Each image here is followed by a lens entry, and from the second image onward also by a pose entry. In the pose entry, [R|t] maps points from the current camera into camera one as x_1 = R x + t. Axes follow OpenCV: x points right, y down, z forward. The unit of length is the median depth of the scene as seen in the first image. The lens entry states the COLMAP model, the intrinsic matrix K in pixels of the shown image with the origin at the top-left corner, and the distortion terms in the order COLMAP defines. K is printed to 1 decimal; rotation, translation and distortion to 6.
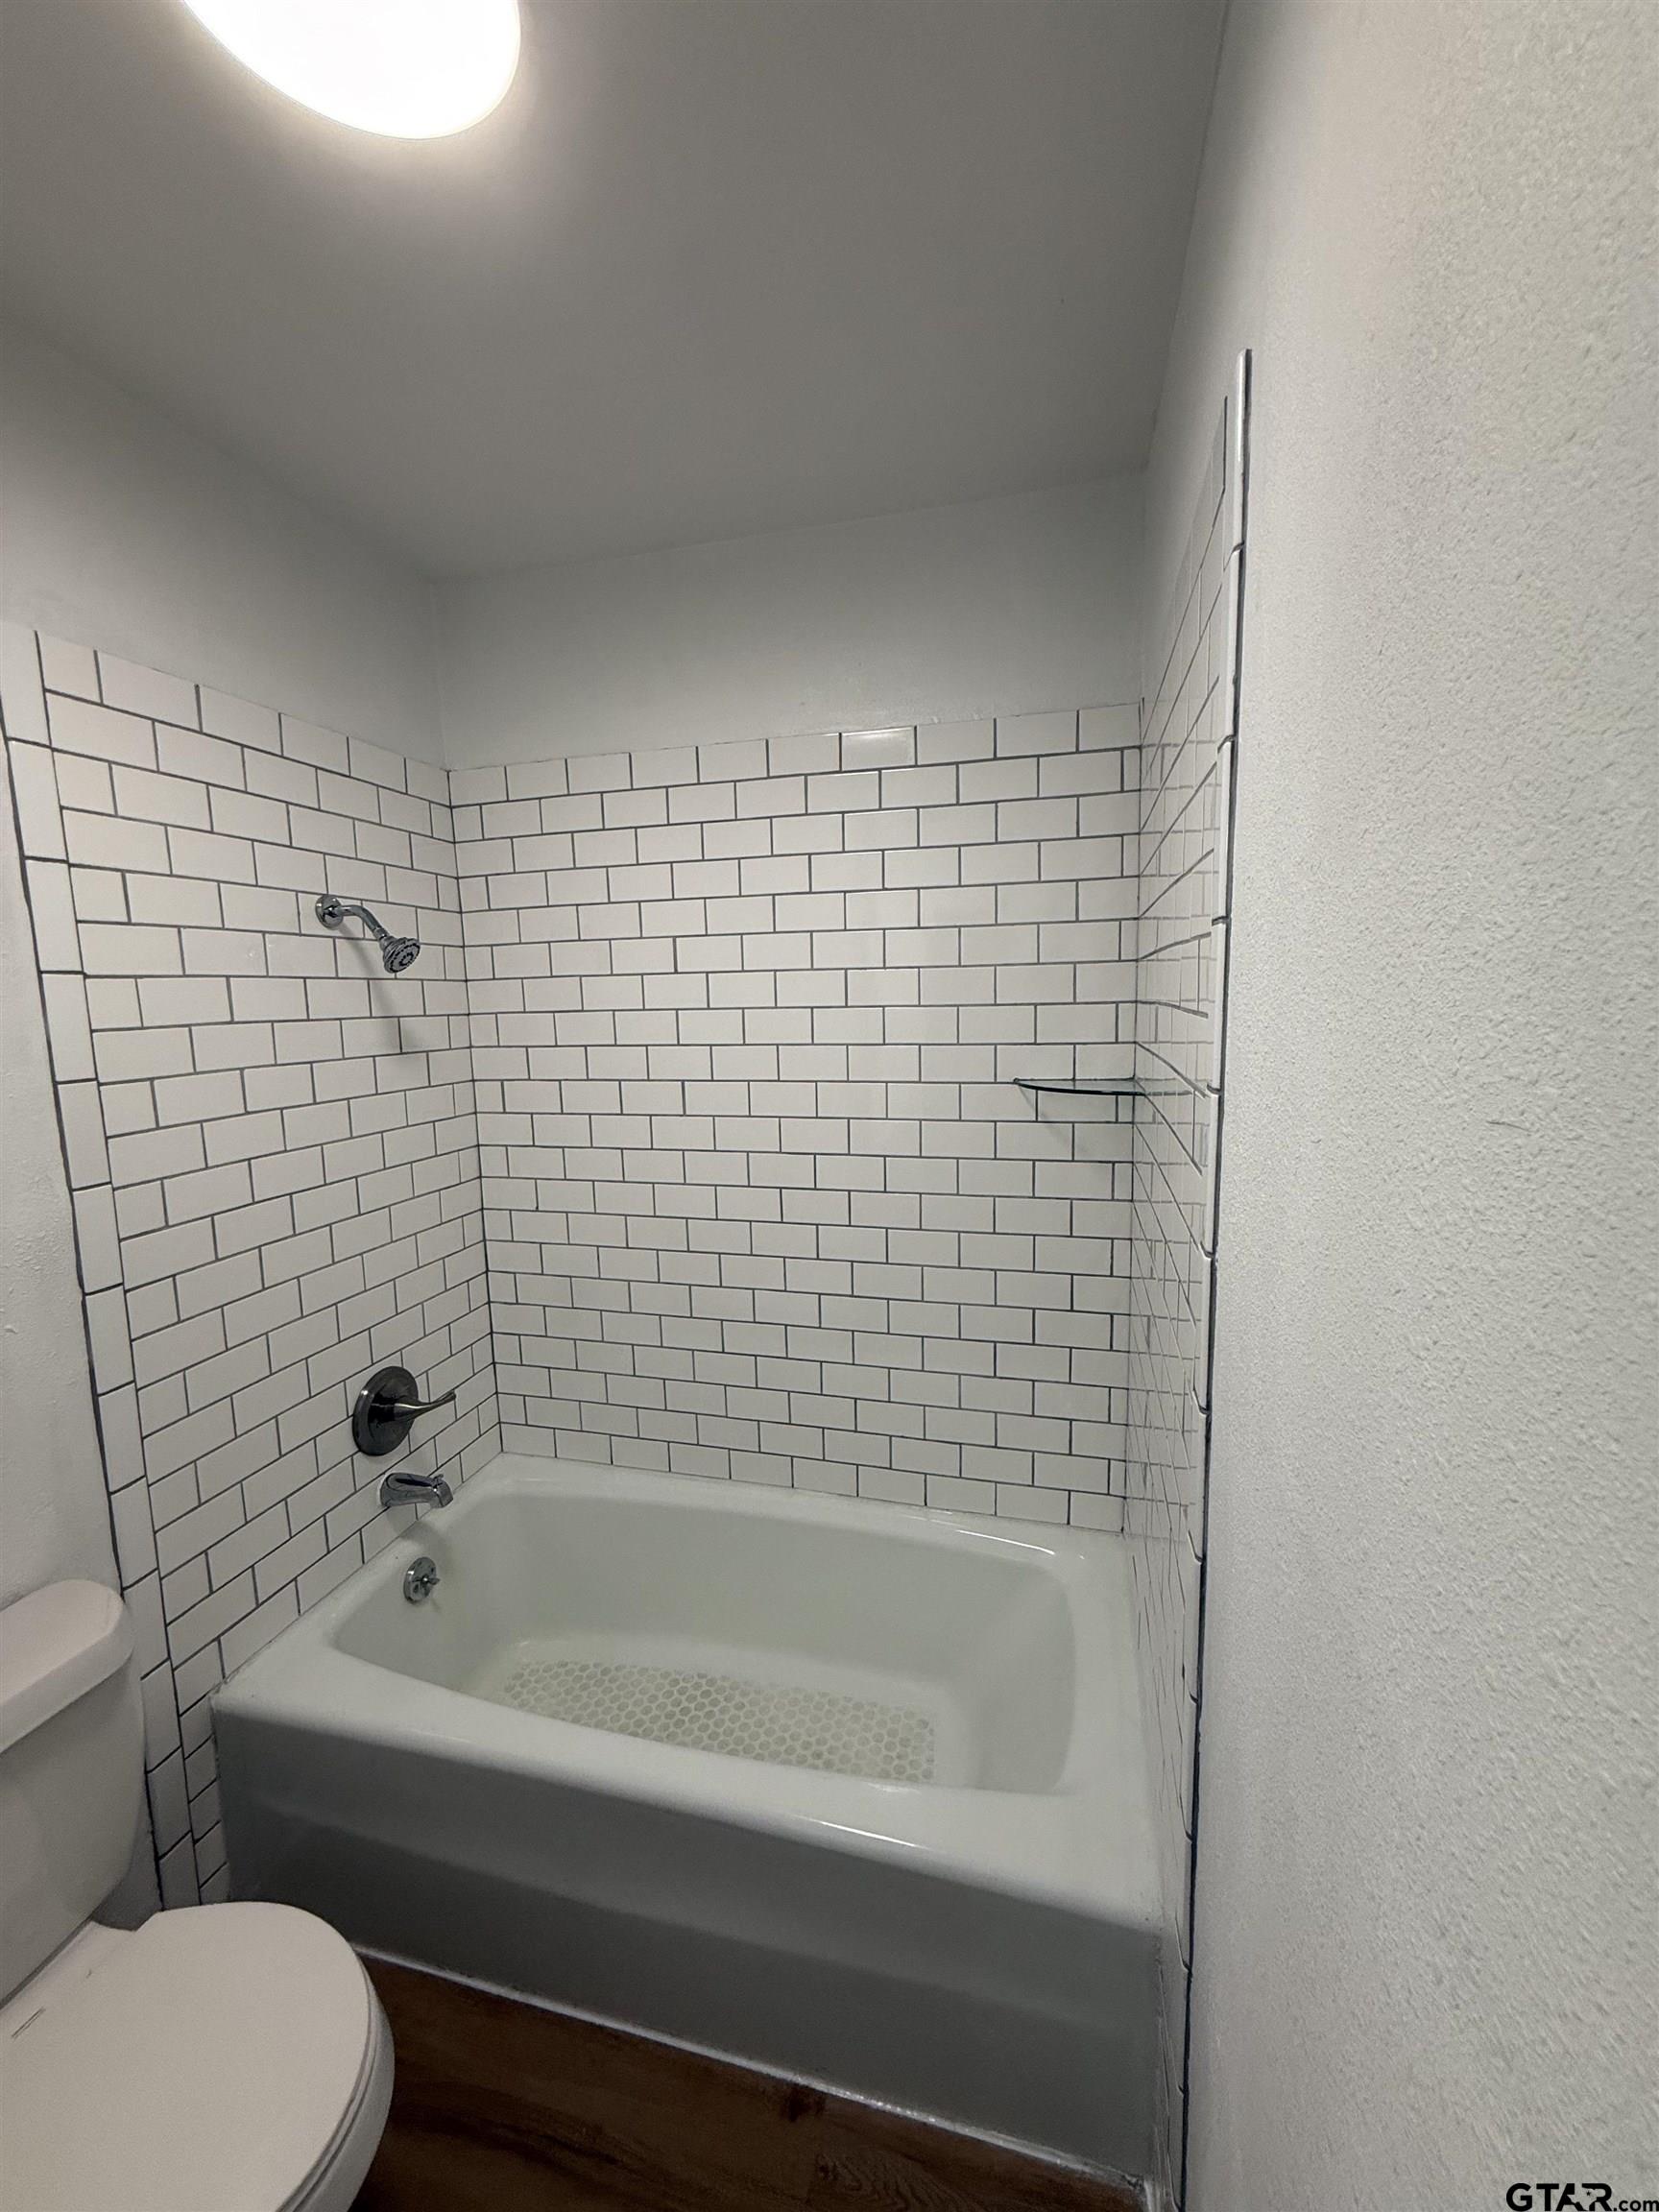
lens RADIAL K [[883.7, 0, 828.6], [0, 883.7, 1109.7], [0, 0, 1]] dist [0.001588, 0.000727]
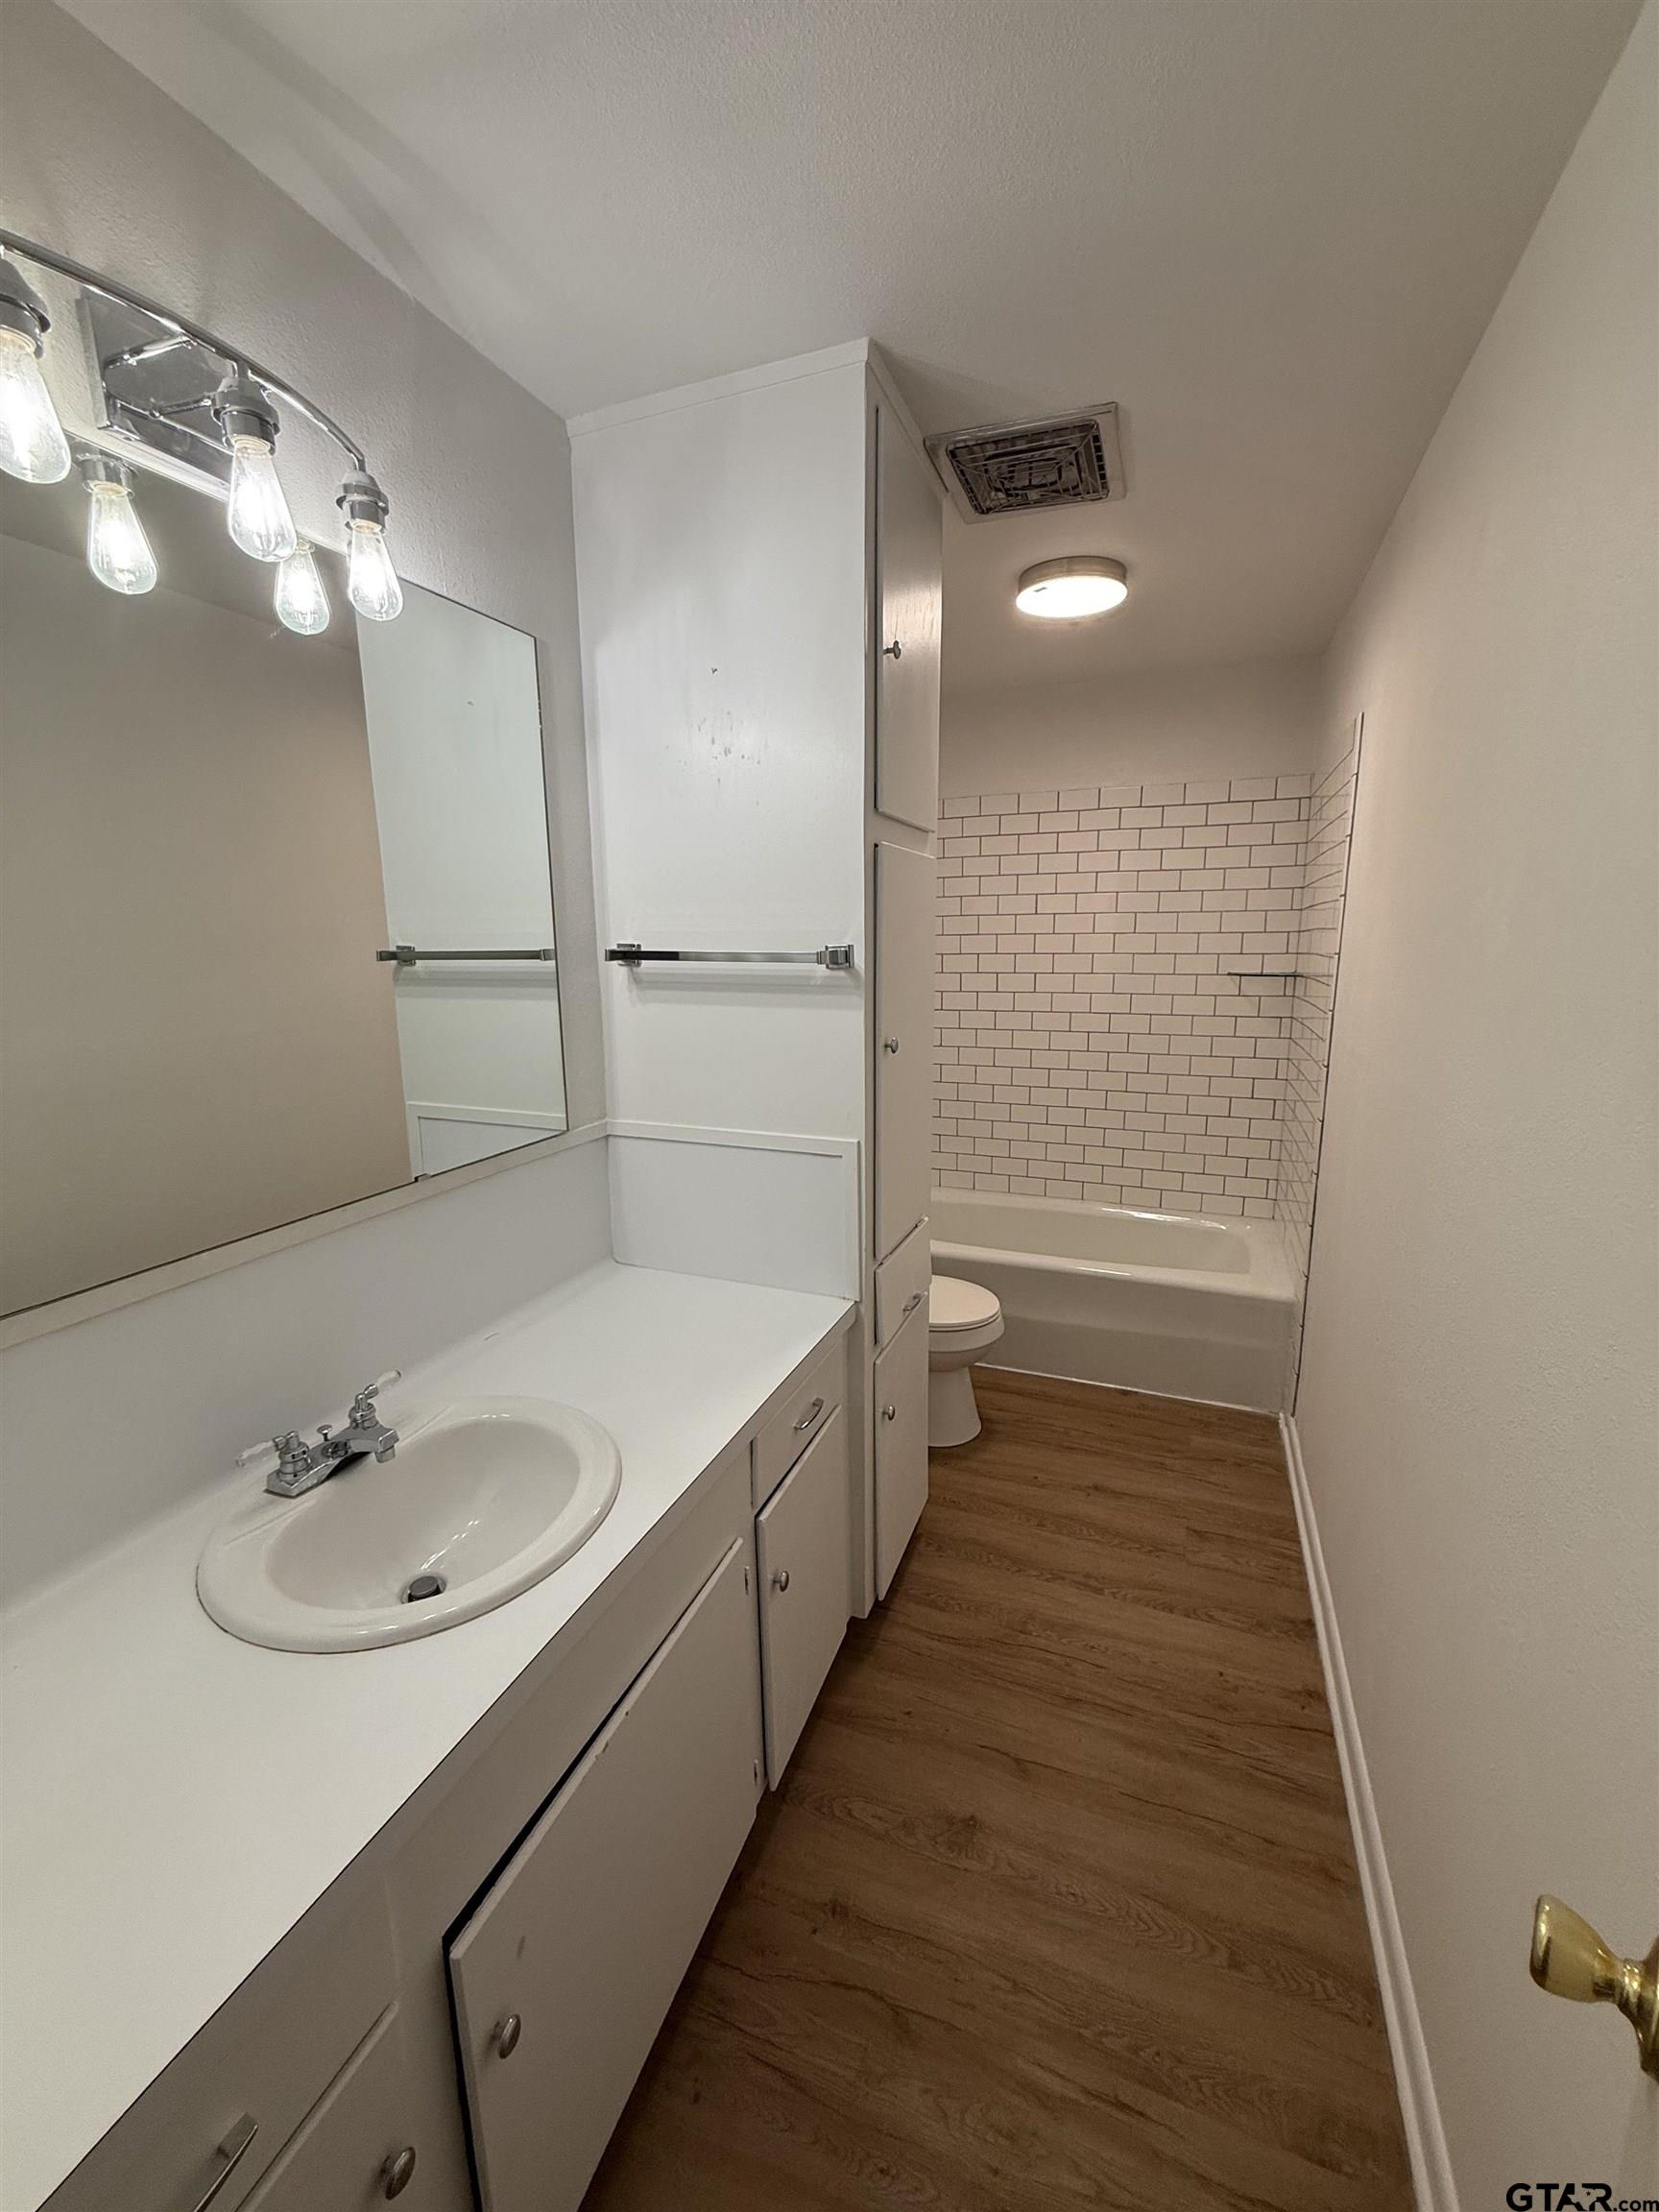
lens RADIAL K [[883.7, 0, 830.4], [0, 883.7, 1107.7], [0, 0, 1]] dist [0.001588, 0.000727]
pose [[0.992487, 0.037123, -0.116583, -0.386222], [-0.030607, 0.997893, 0.057200, 0.164449], [0.118460, -0.053202, 0.991532, -0.949054]]
